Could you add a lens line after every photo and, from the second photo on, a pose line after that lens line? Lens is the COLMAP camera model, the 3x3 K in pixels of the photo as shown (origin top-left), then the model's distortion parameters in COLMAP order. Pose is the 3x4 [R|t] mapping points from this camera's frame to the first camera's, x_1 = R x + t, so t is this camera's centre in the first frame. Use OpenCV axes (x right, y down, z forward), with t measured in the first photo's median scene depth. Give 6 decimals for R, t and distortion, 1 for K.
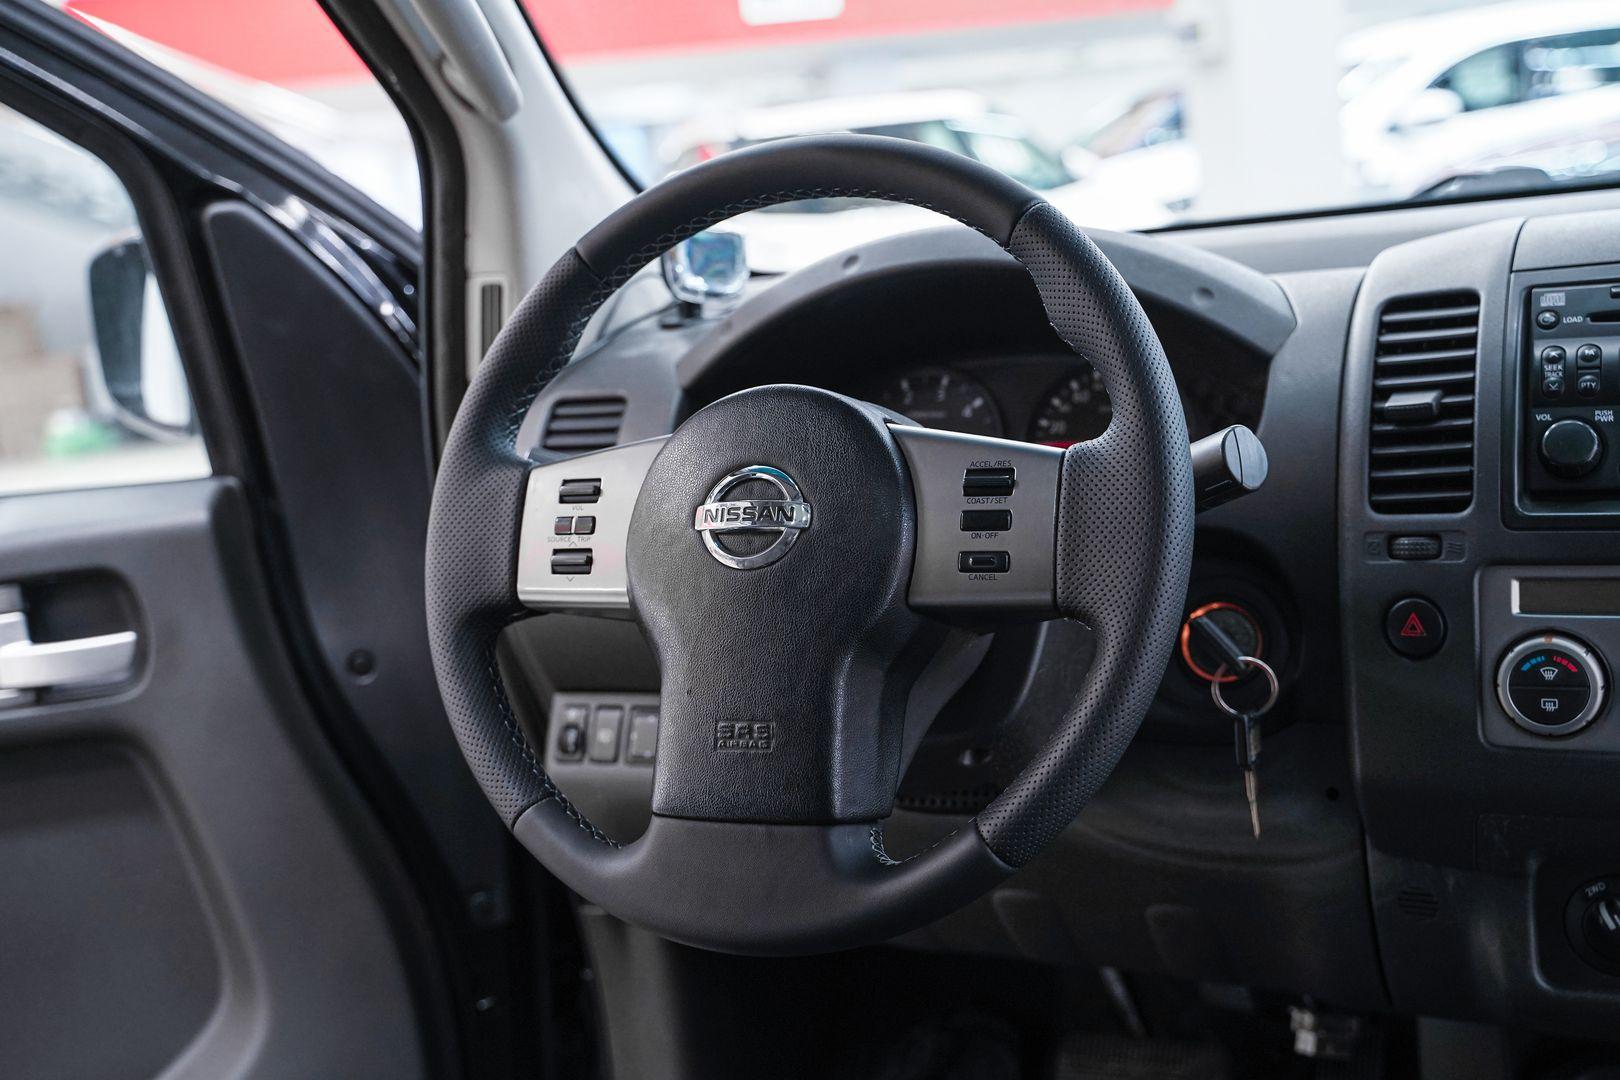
lens RADIAL K [[1904.8, 0, 809.3], [0, 1904.8, 511.1], [0, 0, 1]] dist [-0.004698, 0.060260]
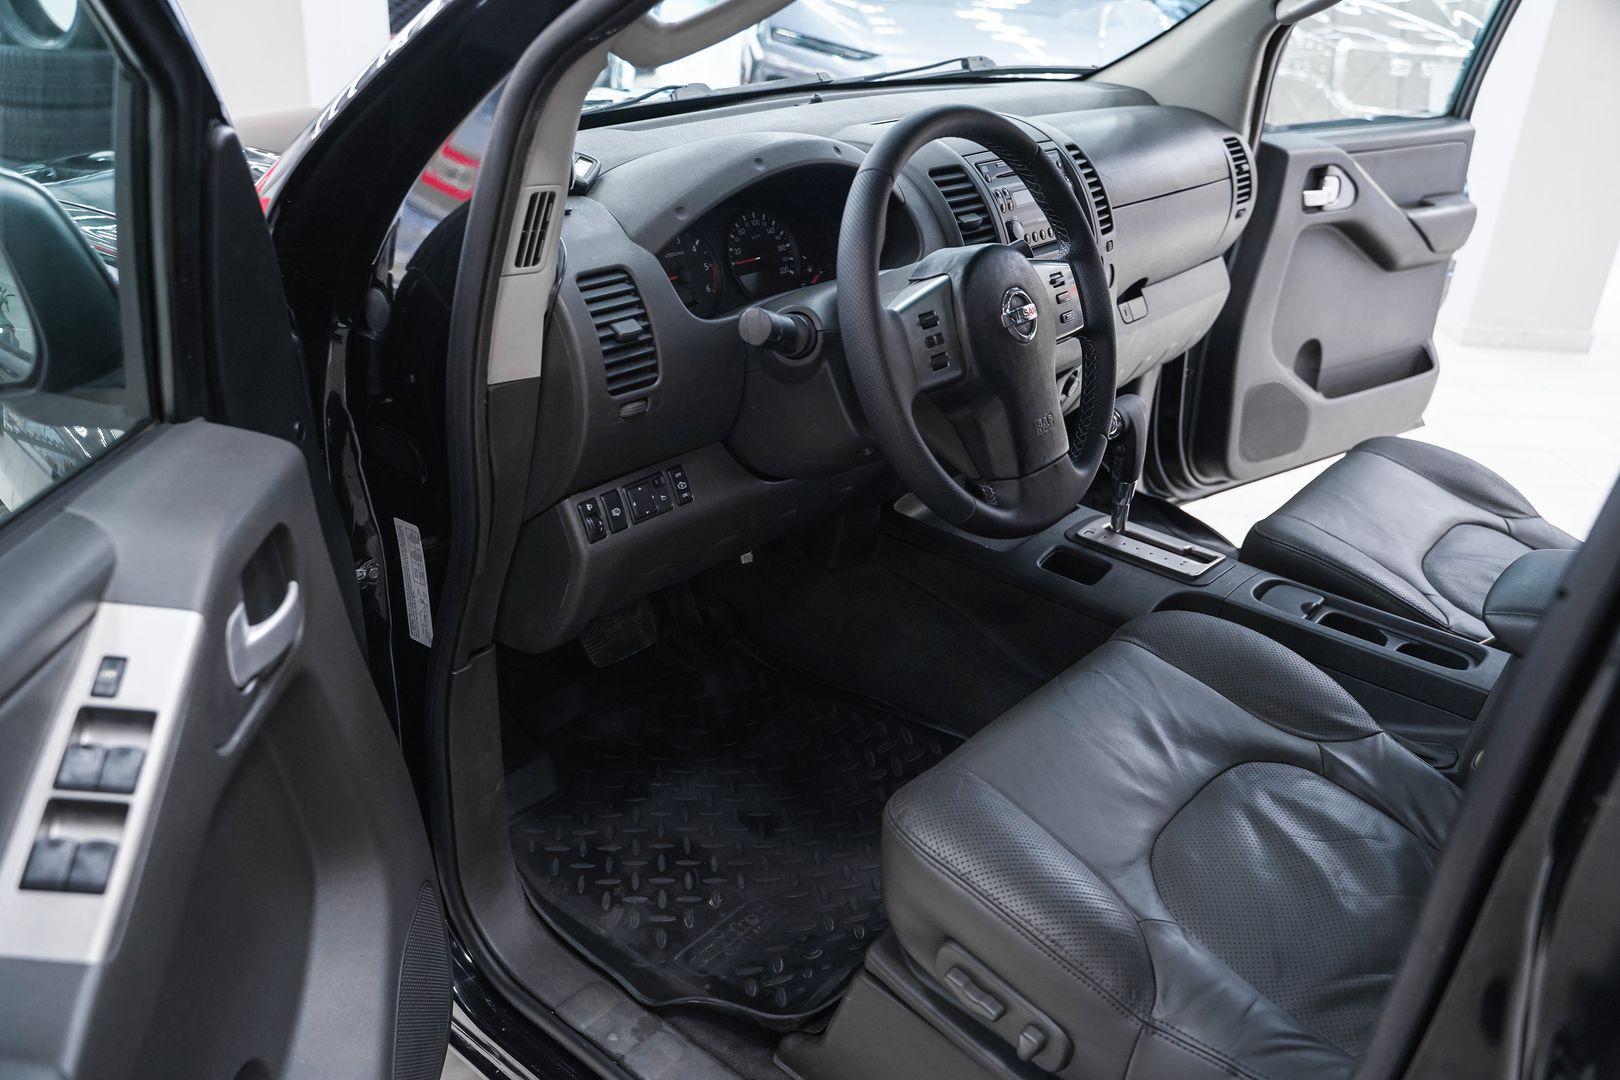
lens RADIAL K [[1317.3, 0, 803.2], [0, 1317.3, 528.2], [0, 0, 1]] dist [-0.120594, 0.105490]
pose [[0.259509, -0.313075, 0.913586, -1.242875], [0.098996, 0.949635, 0.297309, -0.187956], [-0.960653, 0.013287, 0.277433, 0.771880]]
